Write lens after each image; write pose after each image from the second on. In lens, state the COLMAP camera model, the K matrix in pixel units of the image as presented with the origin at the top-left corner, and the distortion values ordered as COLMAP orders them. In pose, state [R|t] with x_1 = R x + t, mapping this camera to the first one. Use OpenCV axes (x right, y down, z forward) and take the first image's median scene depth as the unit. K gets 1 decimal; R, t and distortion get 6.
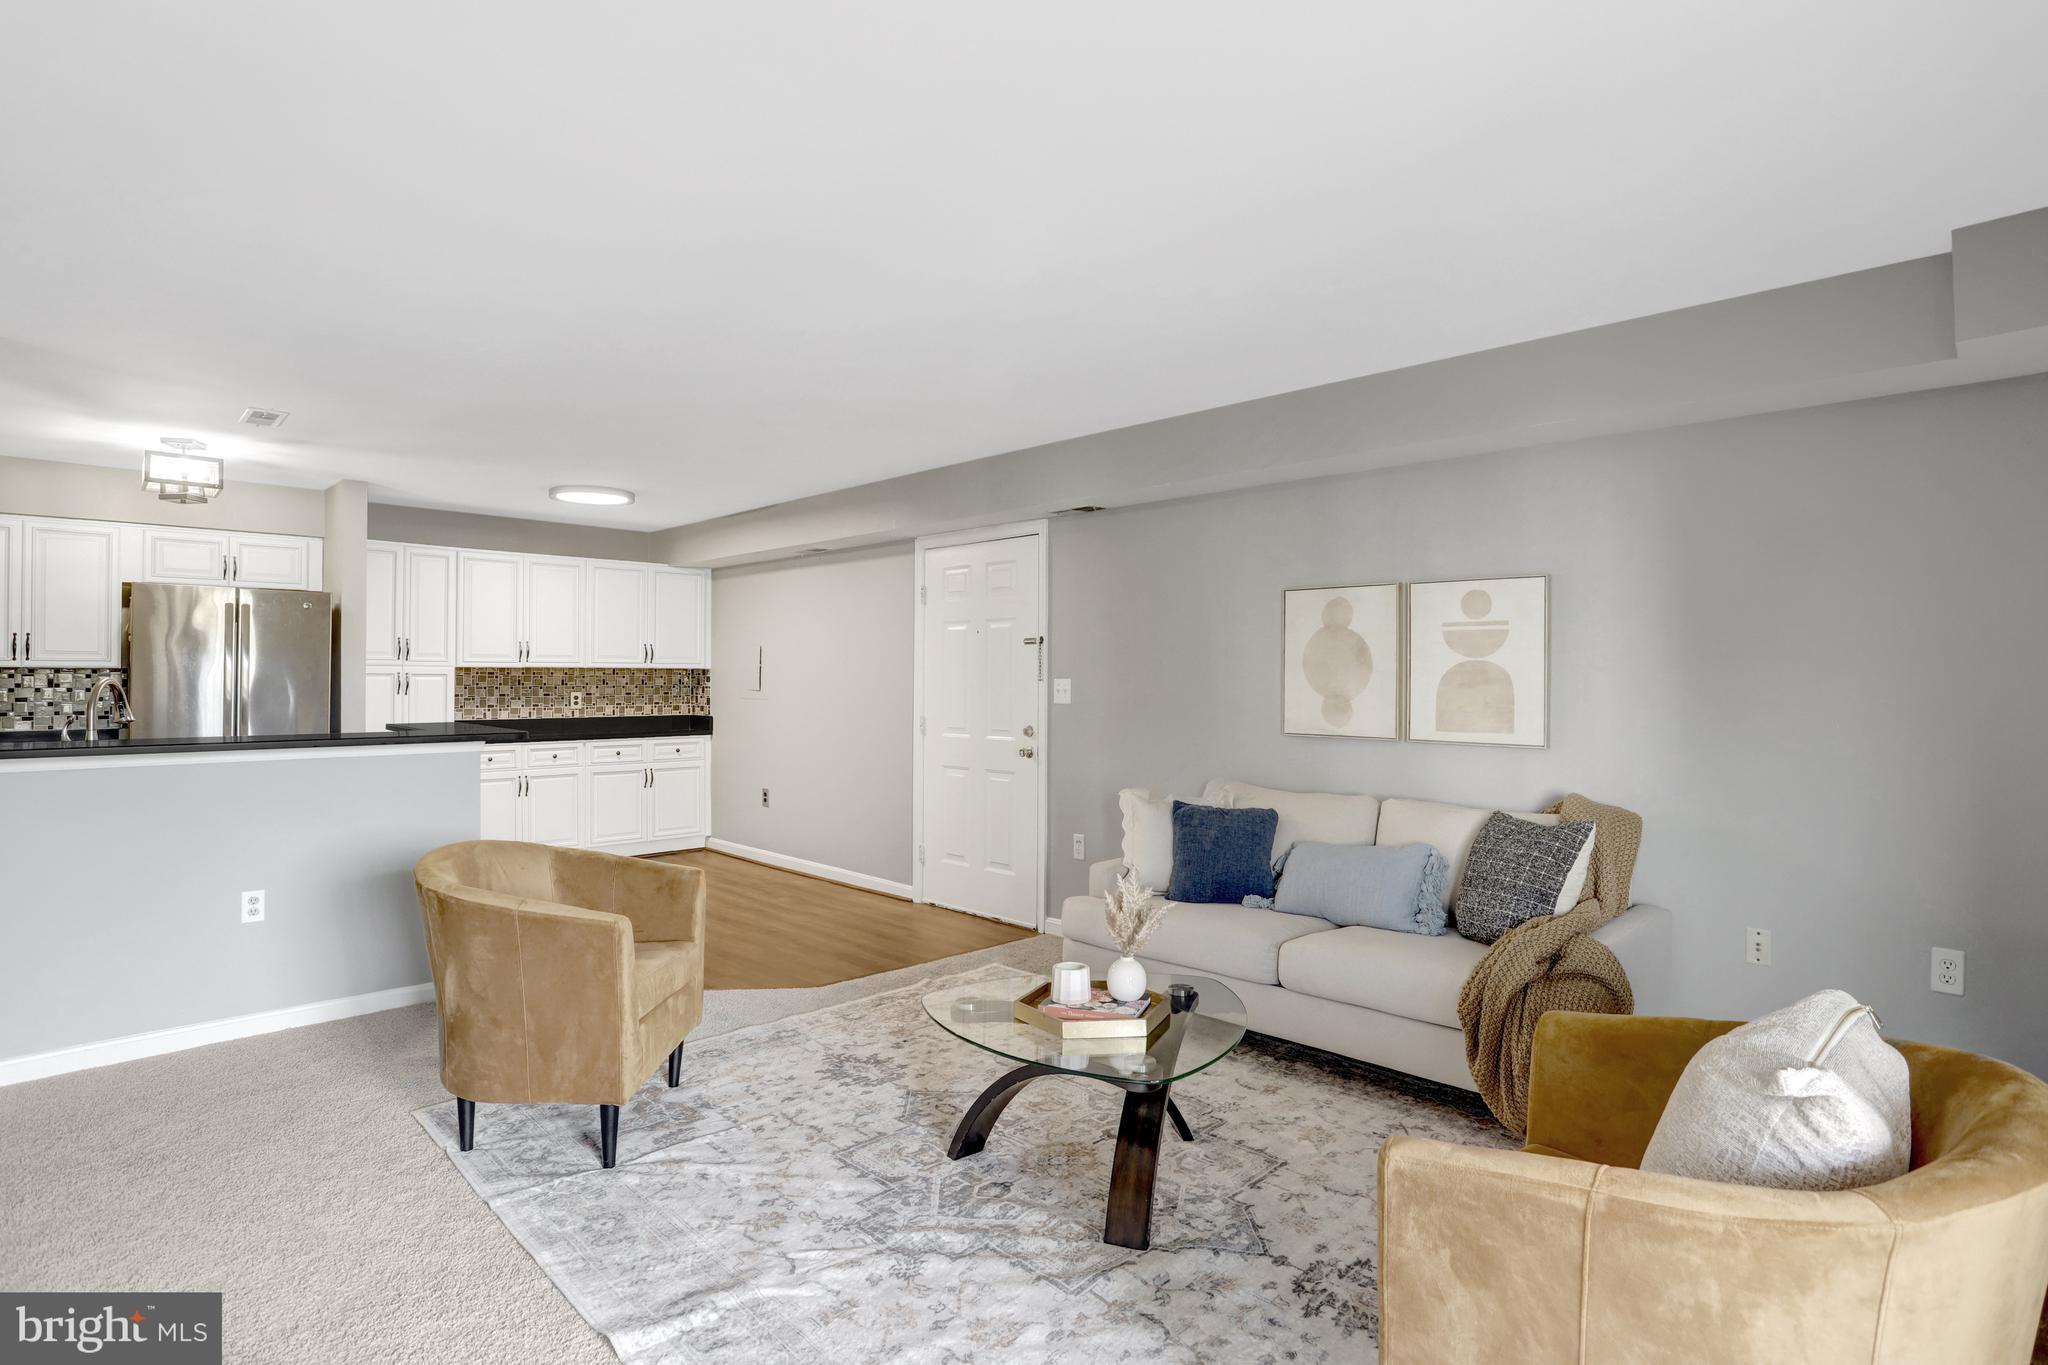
lens RADIAL K [[1042.5, 0, 989.2], [0, 1042.5, 653.9], [0, 0, 1]] dist [-0.066485, 0.030466]
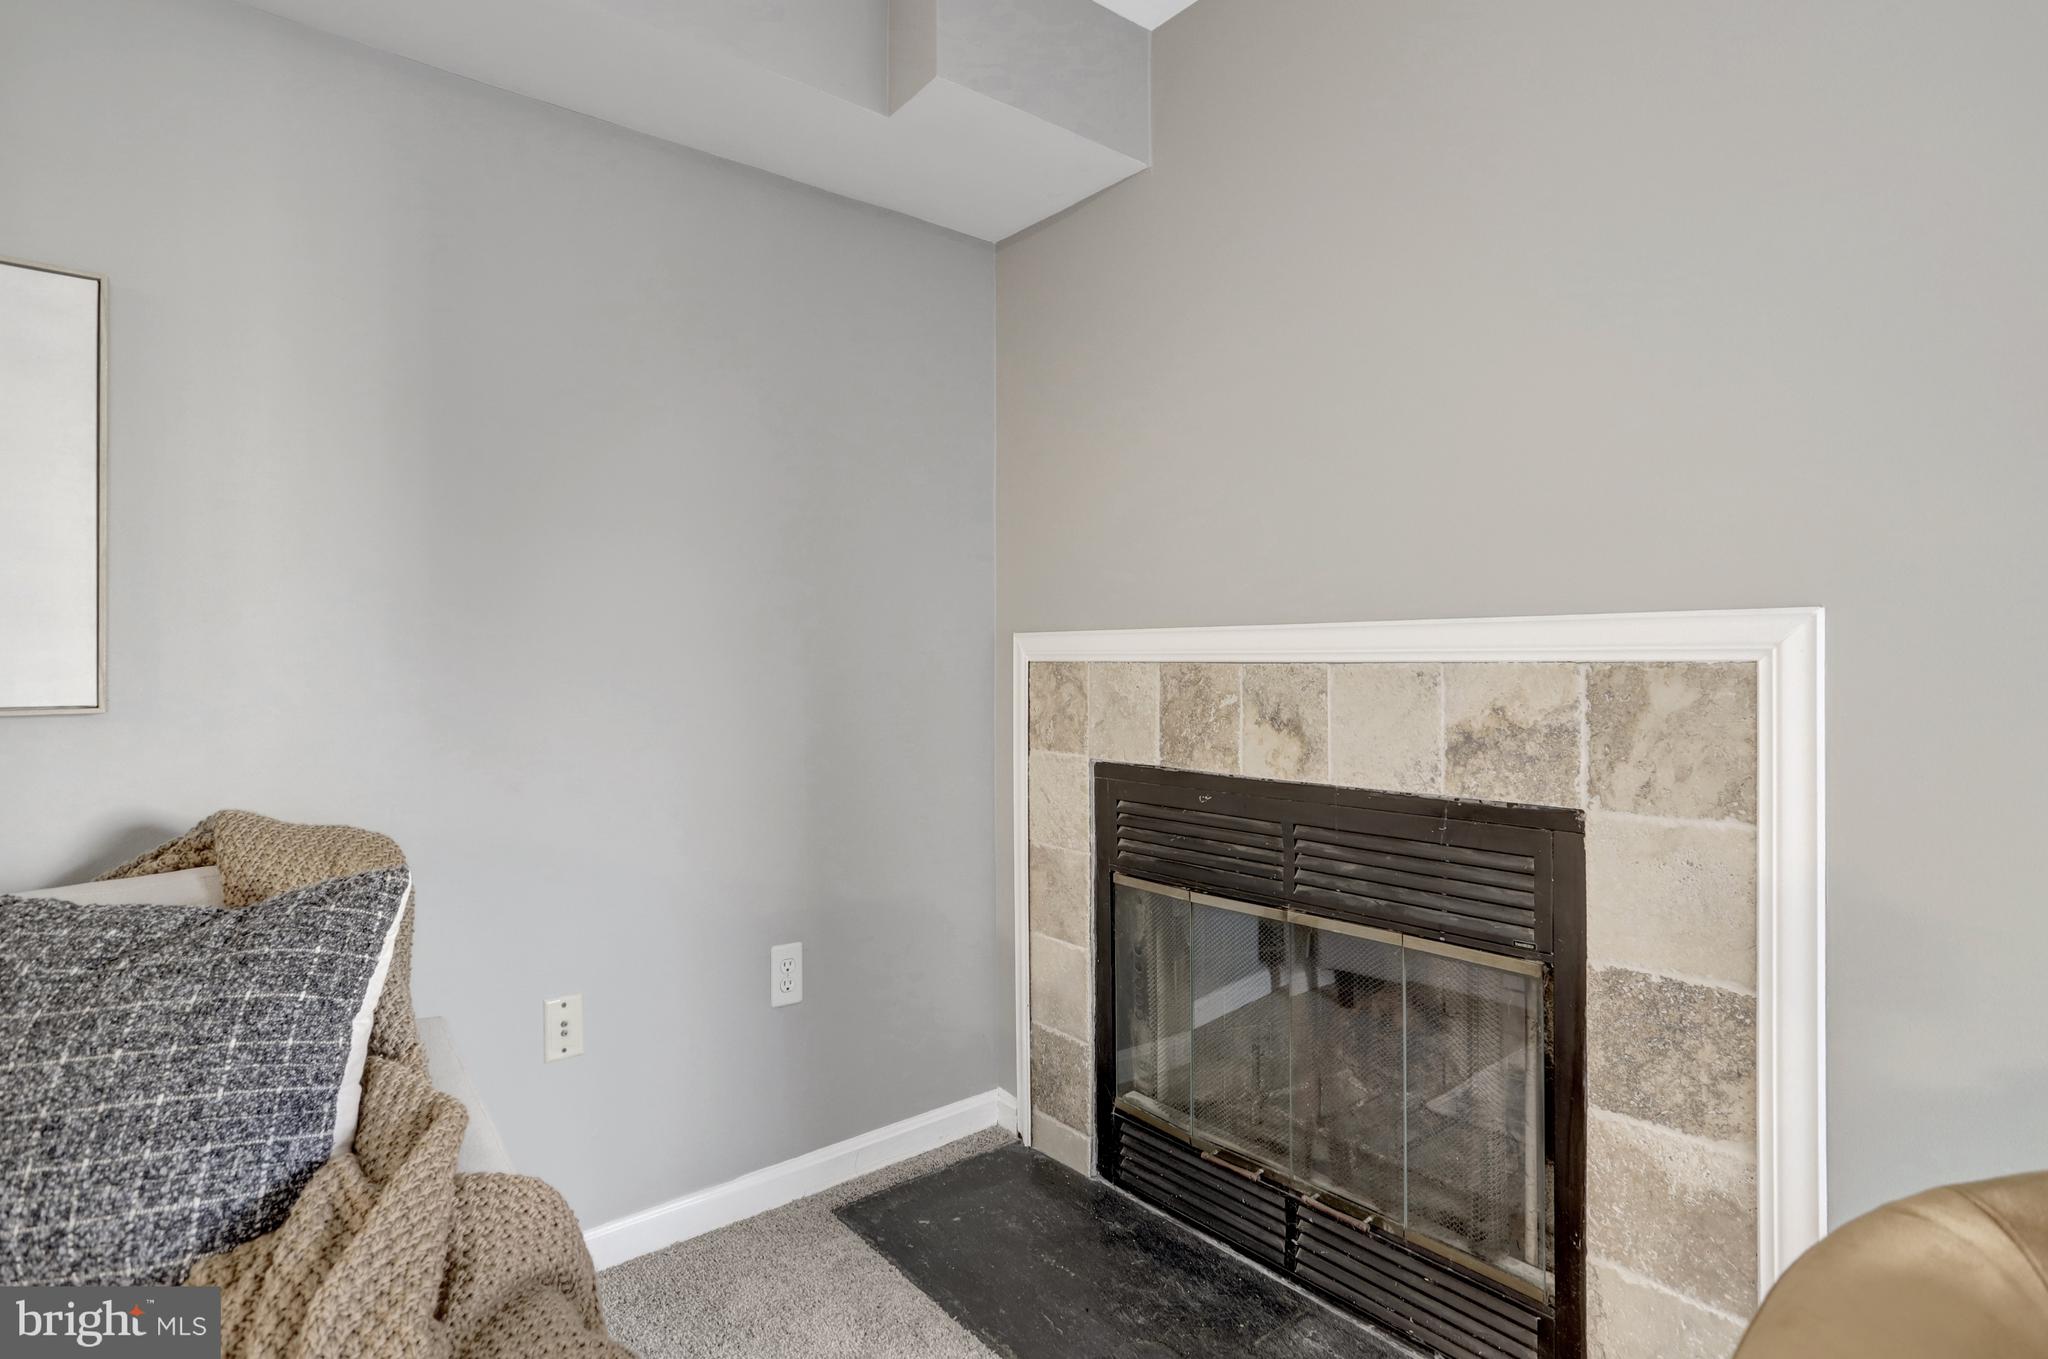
lens RADIAL K [[1020.7, 0, 1025.4], [0, 1020.7, 671.0], [0, 0, 1]] dist [-0.071681, 0.037197]
pose [[0.068351, -0.010252, 0.997609, 0.164256], [-0.014957, 0.999824, 0.011300, 0.058732], [-0.997549, -0.015694, 0.068186, 0.540233]]
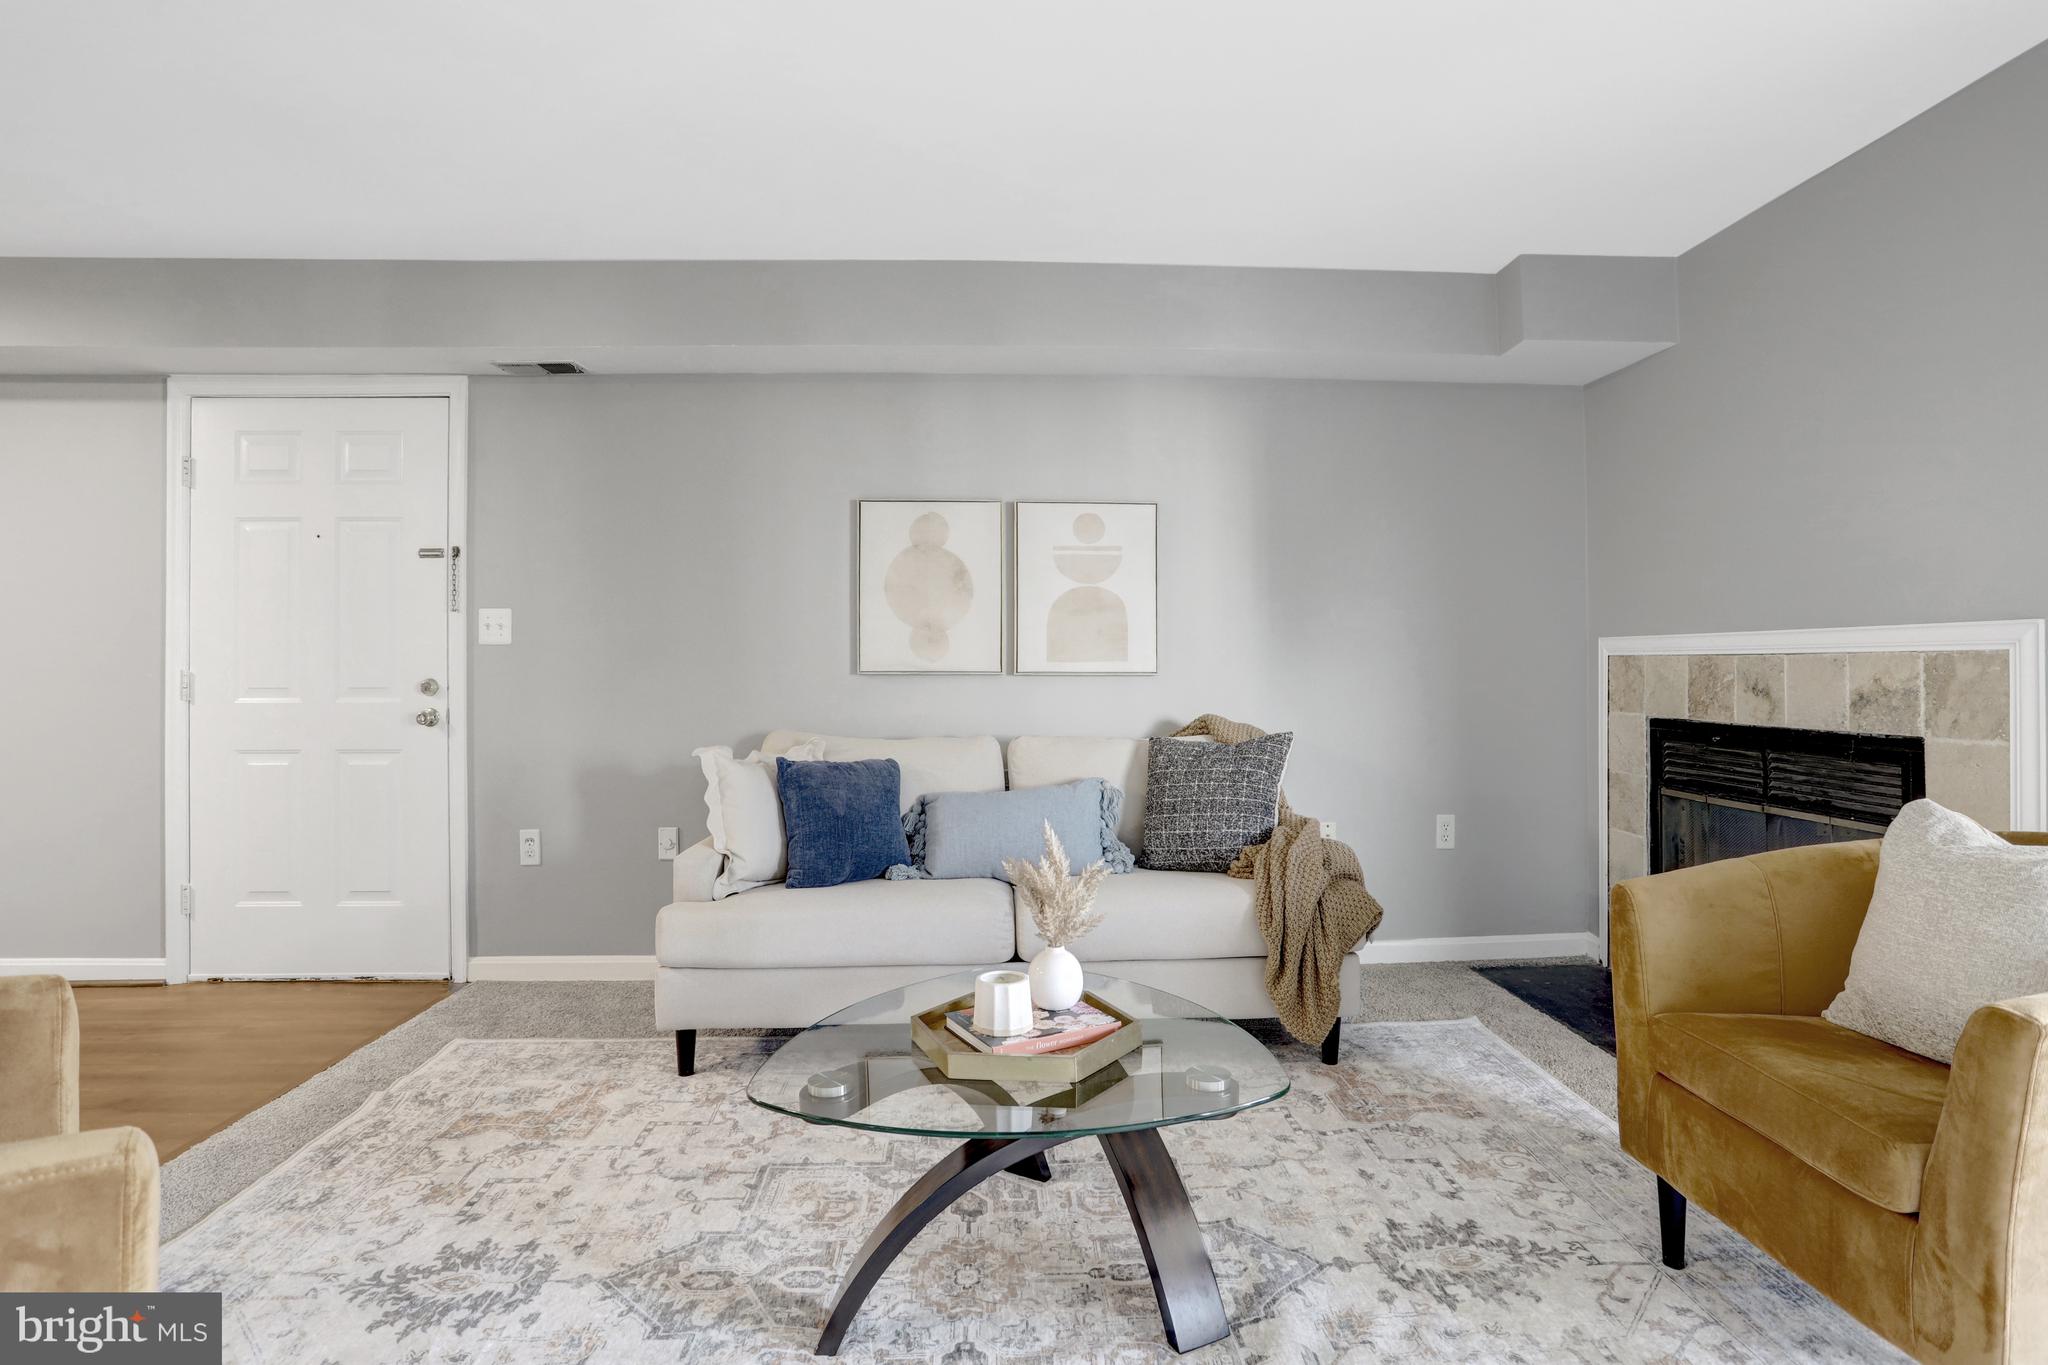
lens RADIAL K [[1042.5, 0, 989.2], [0, 1042.5, 653.9], [0, 0, 1]] dist [-0.066485, 0.030466]
pose [[0.657470, 0.007439, 0.753444, -0.298005], [-0.012563, 0.999920, 0.001091, 0.064297], [-0.753376, -0.010183, 0.657511, 0.397571]]
